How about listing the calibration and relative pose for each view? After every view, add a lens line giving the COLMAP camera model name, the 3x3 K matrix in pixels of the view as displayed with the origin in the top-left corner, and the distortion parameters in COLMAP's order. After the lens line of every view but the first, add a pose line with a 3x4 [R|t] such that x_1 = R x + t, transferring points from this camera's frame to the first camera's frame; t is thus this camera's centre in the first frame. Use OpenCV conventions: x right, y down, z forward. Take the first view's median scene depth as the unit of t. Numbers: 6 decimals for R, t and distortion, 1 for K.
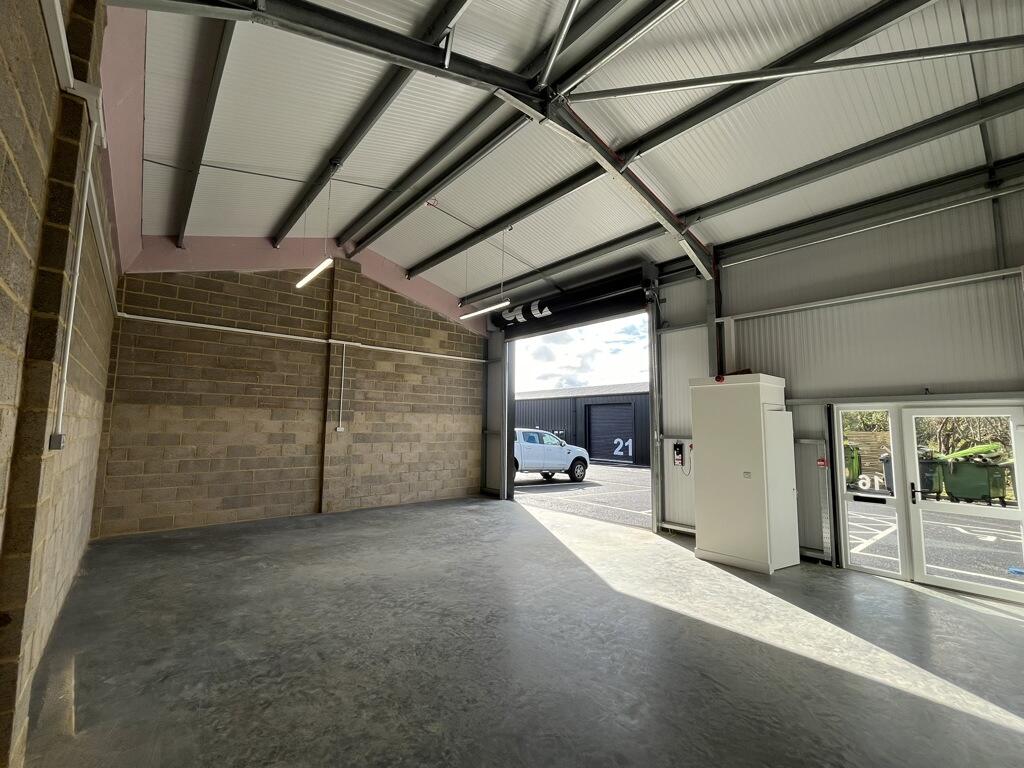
lens RADIAL K [[441.0, 0, 508.8], [0, 441.0, 381.2], [0, 0, 1]] dist [-0.002224, -0.000682]
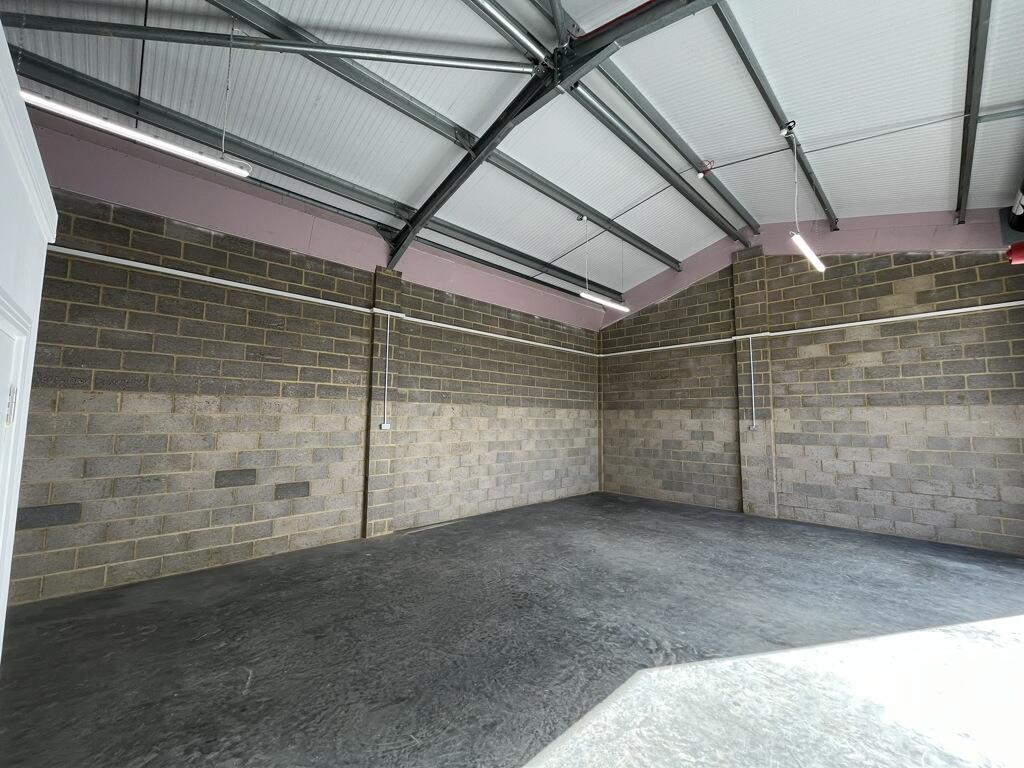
lens RADIAL K [[413.4, 0, 508.9], [0, 413.4, 381.7], [0, 0, 1]] dist [-0.001792, 0.000193]
pose [[0.064395, -0.102958, -0.992599, 0.497552], [0.094140, 0.990855, -0.096669, 0.049832], [0.993474, -0.087218, 0.073499, 0.446138]]
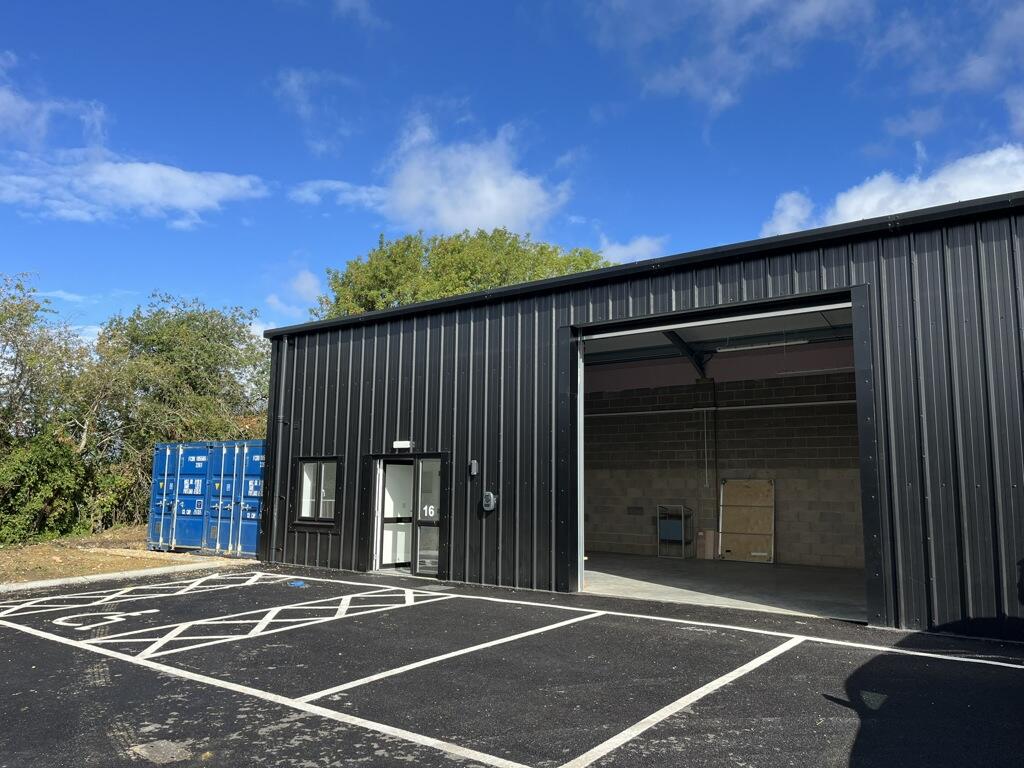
lens RADIAL K [[773.9, 0, 512.0], [0, 773.9, 384.0], [0, 0, 1]] dist [0.044071, -0.061512]
pose [[-0.972577, -0.057185, -0.225442, 0.737247], [-0.002009, 0.971332, -0.237718, 0.271946], [0.232573, -0.230746, -0.944810, 2.214990]]
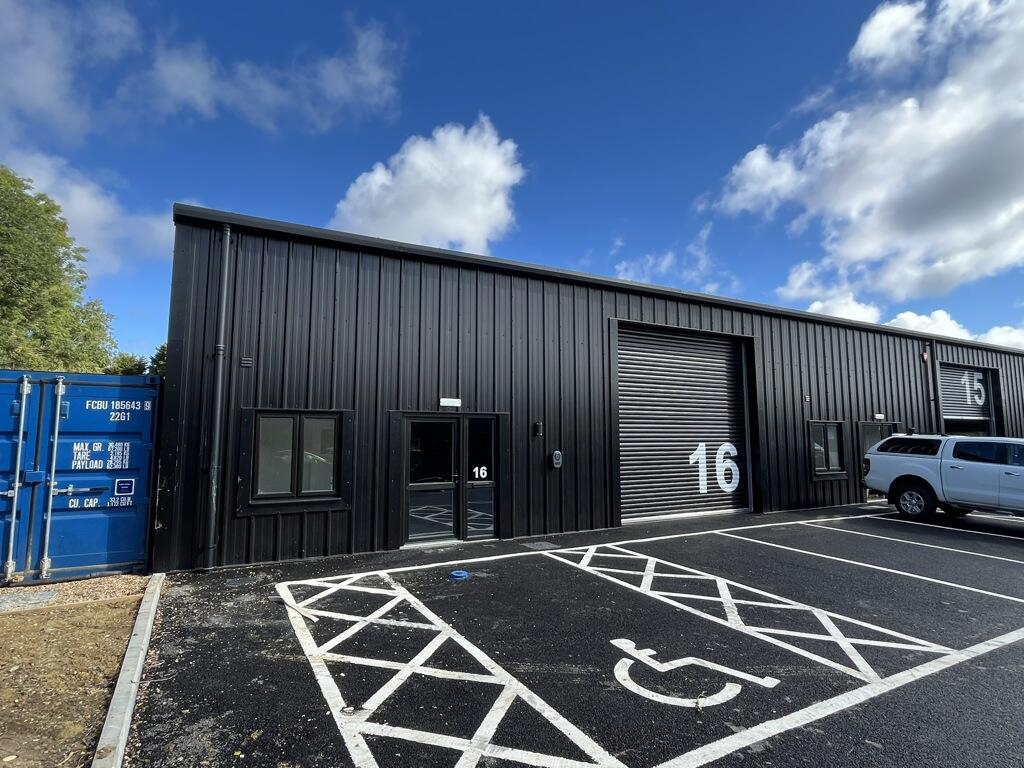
lens RADIAL K [[573.9, 0, 525.3], [0, 573.9, 370.2], [0, 0, 1]] dist [-0.000487, 0.000199]
pose [[-0.173919, -0.119821, -0.977443, 1.649247], [0.095224, 0.985872, -0.137798, 0.114945], [0.980145, -0.117042, -0.160052, 0.928257]]
